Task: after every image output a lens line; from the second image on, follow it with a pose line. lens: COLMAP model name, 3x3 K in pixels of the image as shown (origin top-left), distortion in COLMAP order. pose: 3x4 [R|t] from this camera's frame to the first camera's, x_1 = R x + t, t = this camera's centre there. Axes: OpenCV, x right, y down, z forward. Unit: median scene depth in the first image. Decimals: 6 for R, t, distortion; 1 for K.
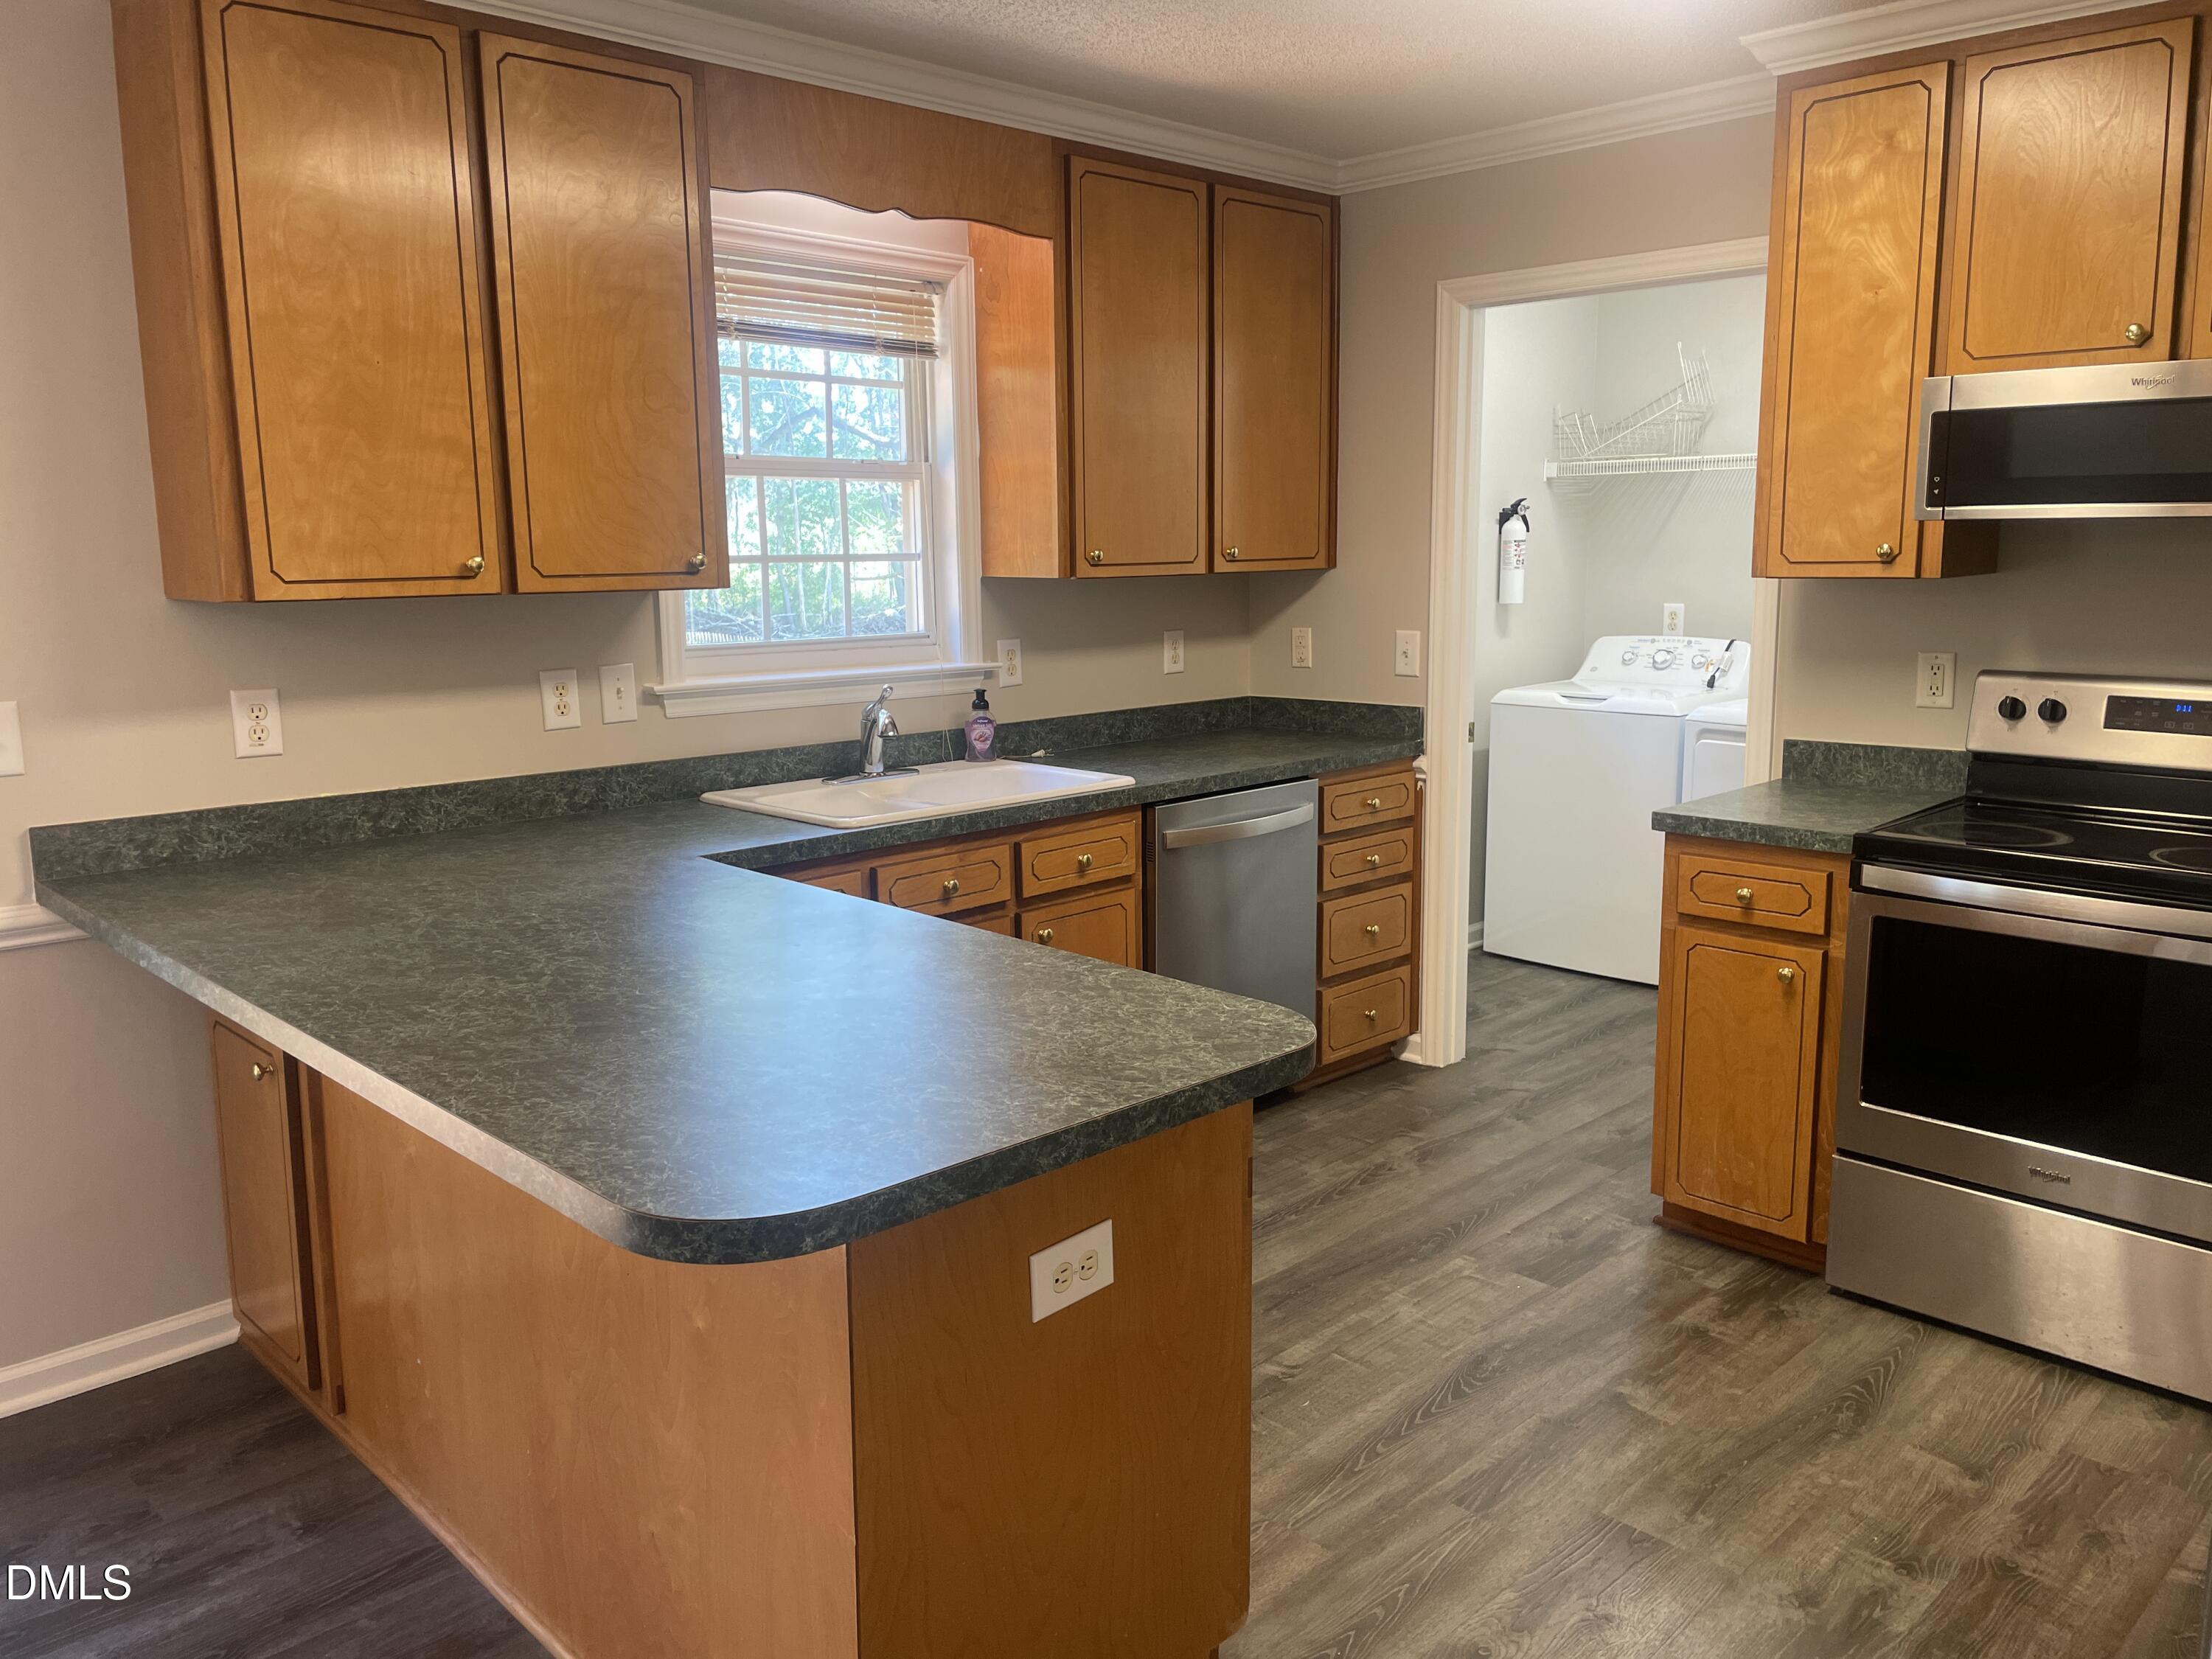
lens RADIAL K [[1671.2, 0, 1119.9], [0, 1671.2, 812.2], [0, 0, 1]] dist [0.086500, -0.115536]
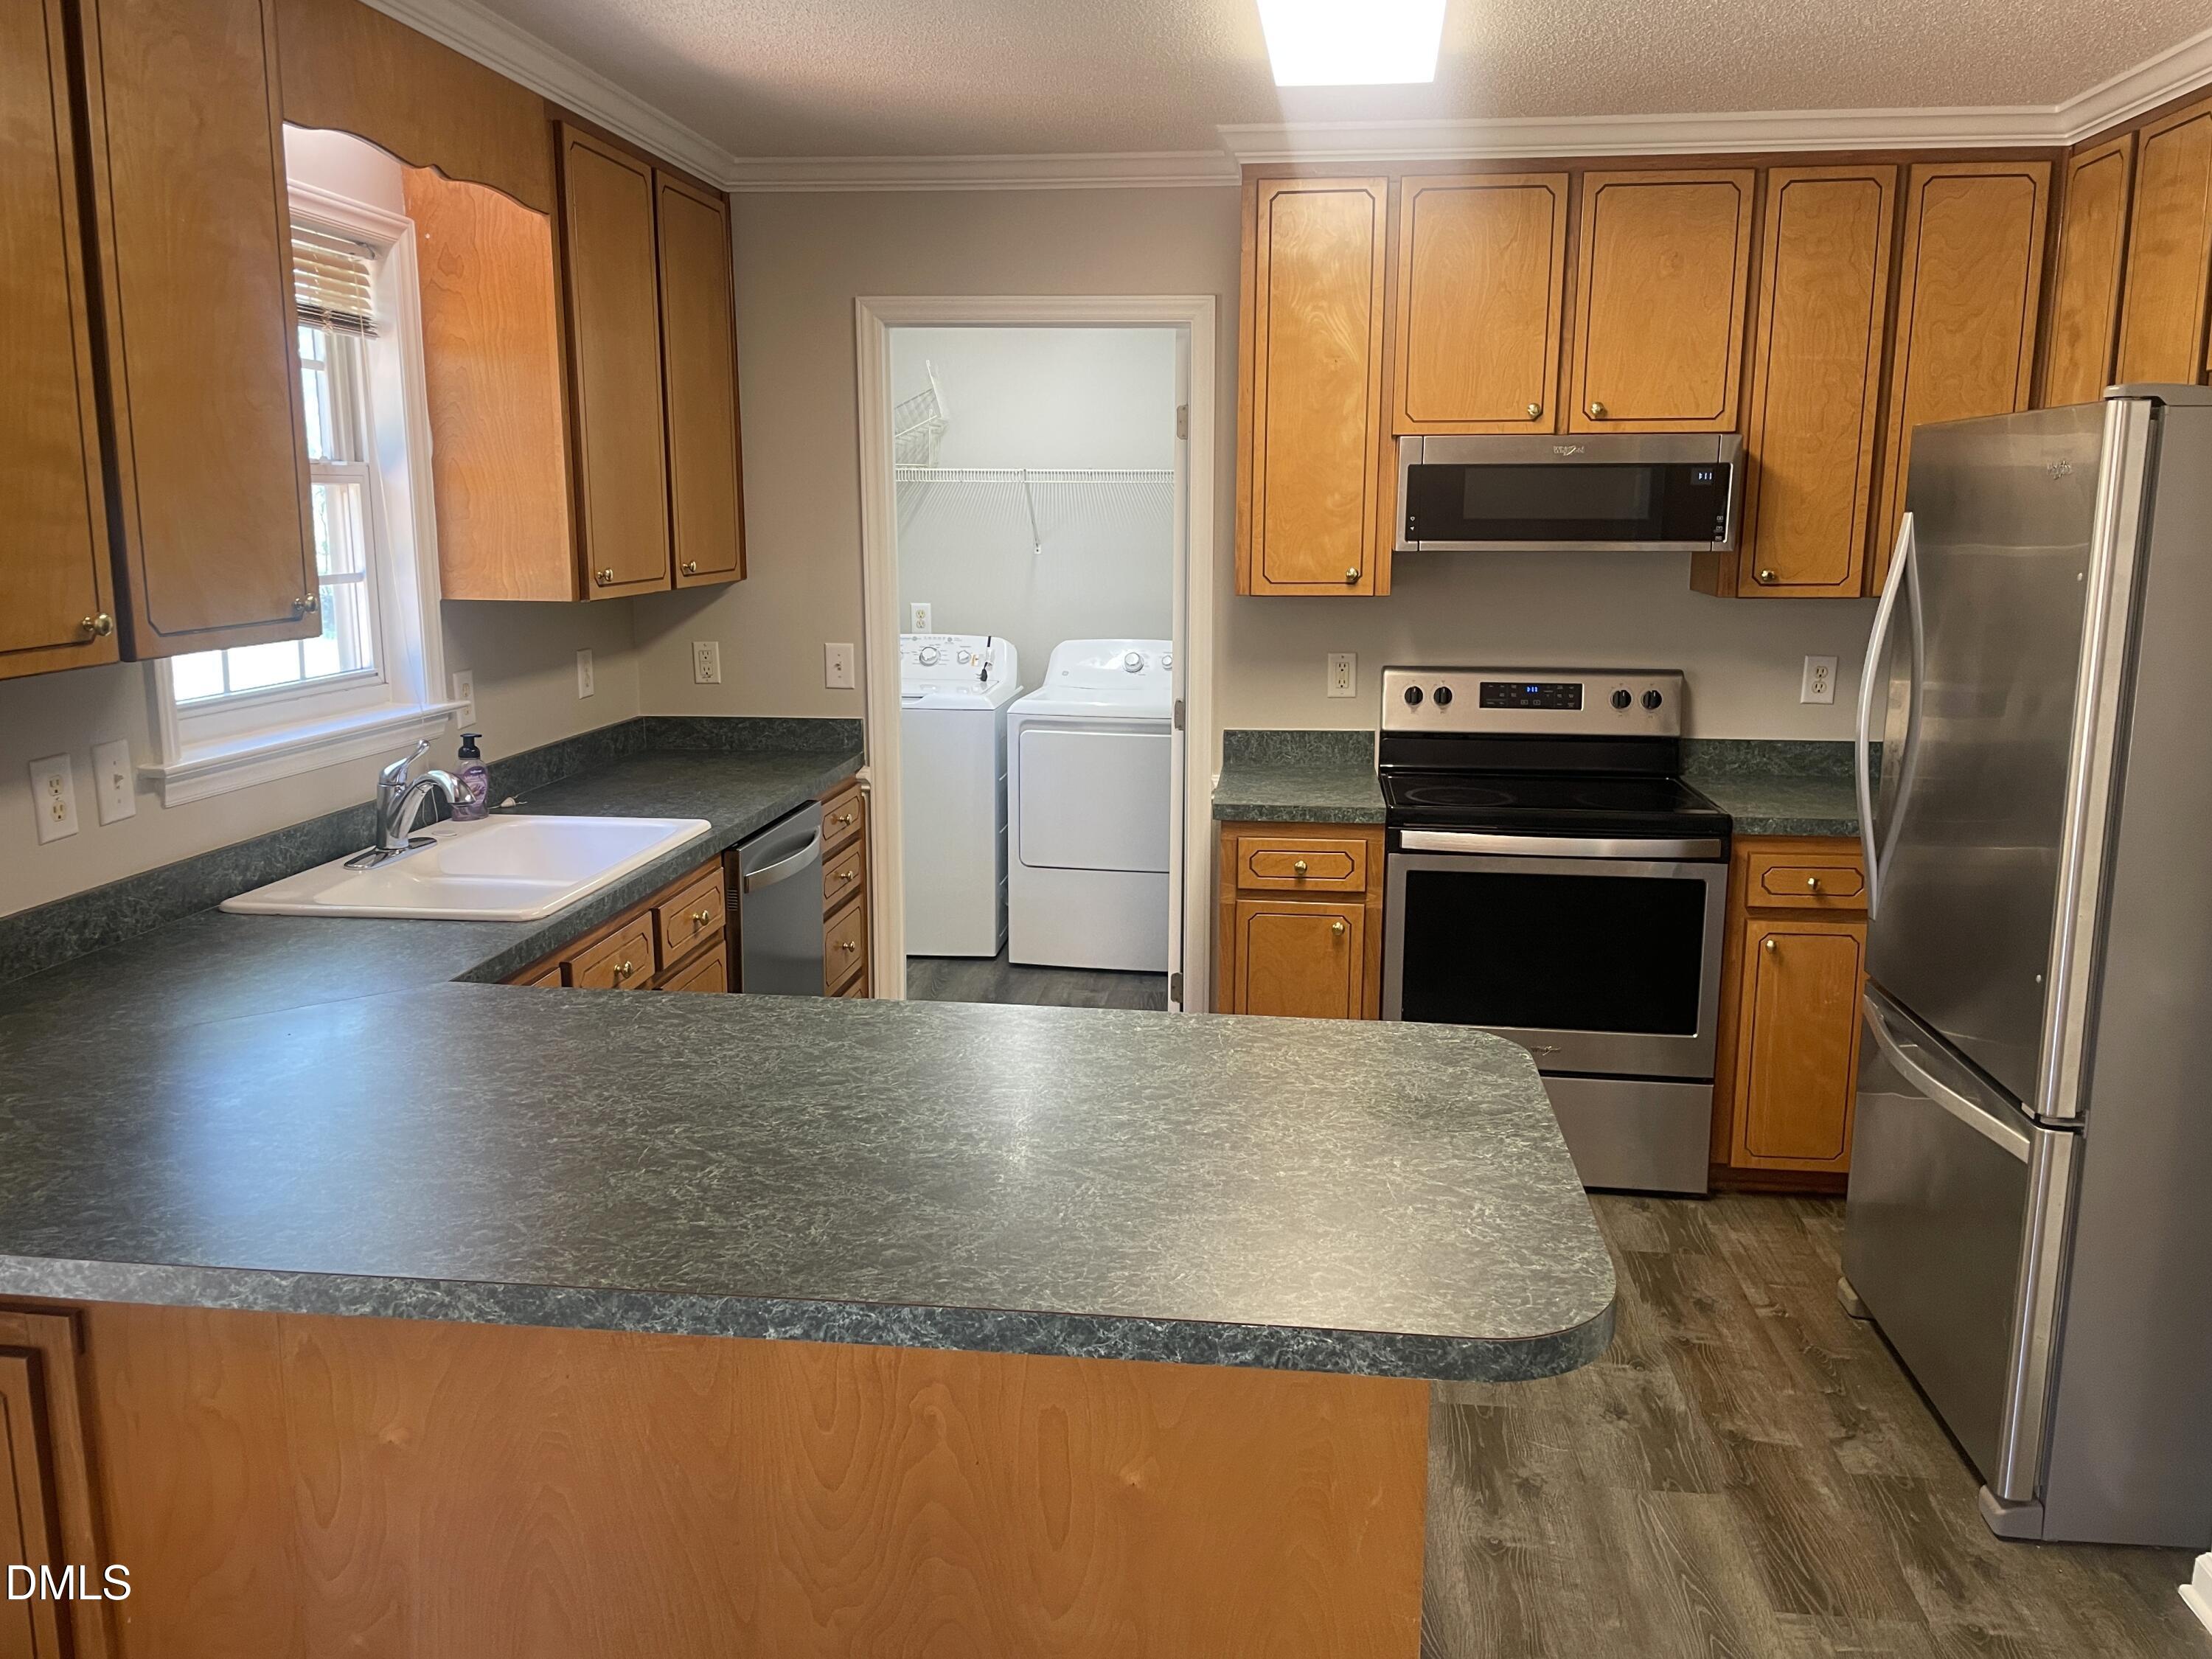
lens RADIAL K [[1671.2, 0, 1131.1], [0, 1671.2, 803.0], [0, 0, 1]] dist [0.086500, -0.115536]
pose [[0.774627, -0.098517, 0.624698, -0.443921], [0.090772, 0.994884, 0.044338, -0.057518], [-0.625870, 0.022360, 0.779607, 0.158925]]
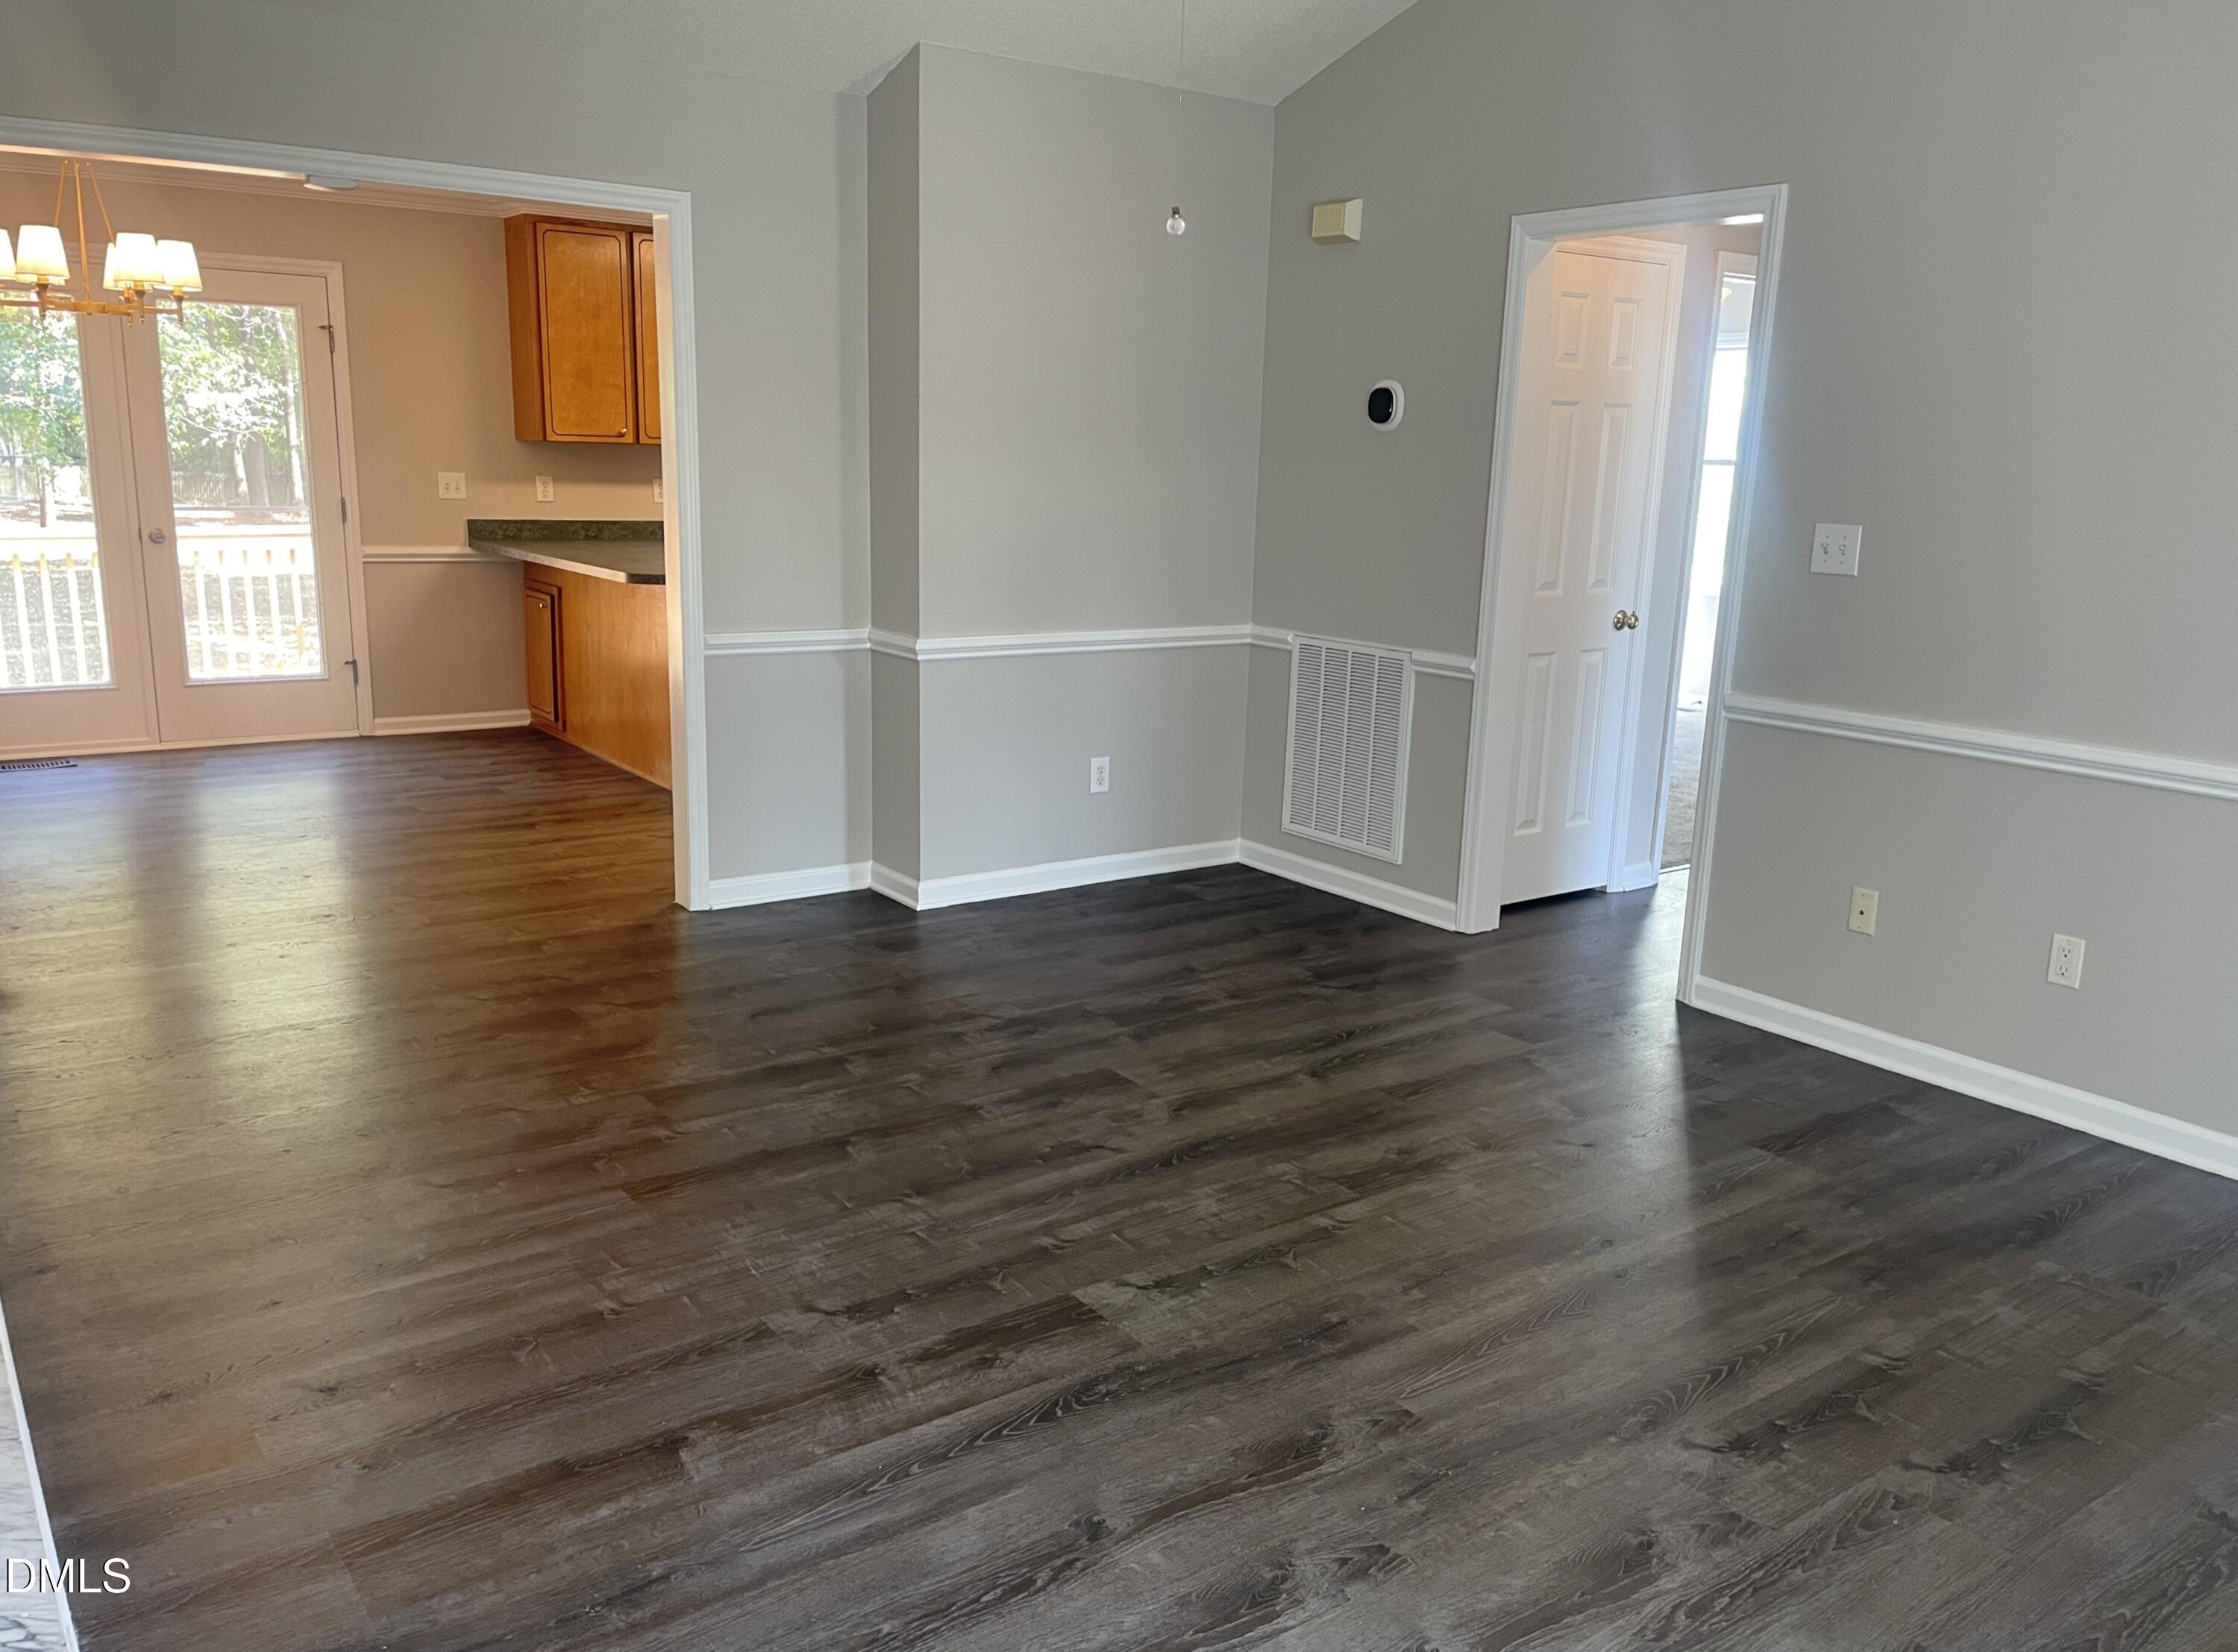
lens RADIAL K [[1690.7, 0, 1128.0], [0, 1690.7, 825.1], [0, 0, 1]] dist [0.086500, -0.115536]
pose [[0.989569, 0.068862, -0.126533, 0.713608], [-0.062143, 0.996478, 0.056307, 0.244828], [0.129965, -0.047856, 0.990363, -1.444019]]
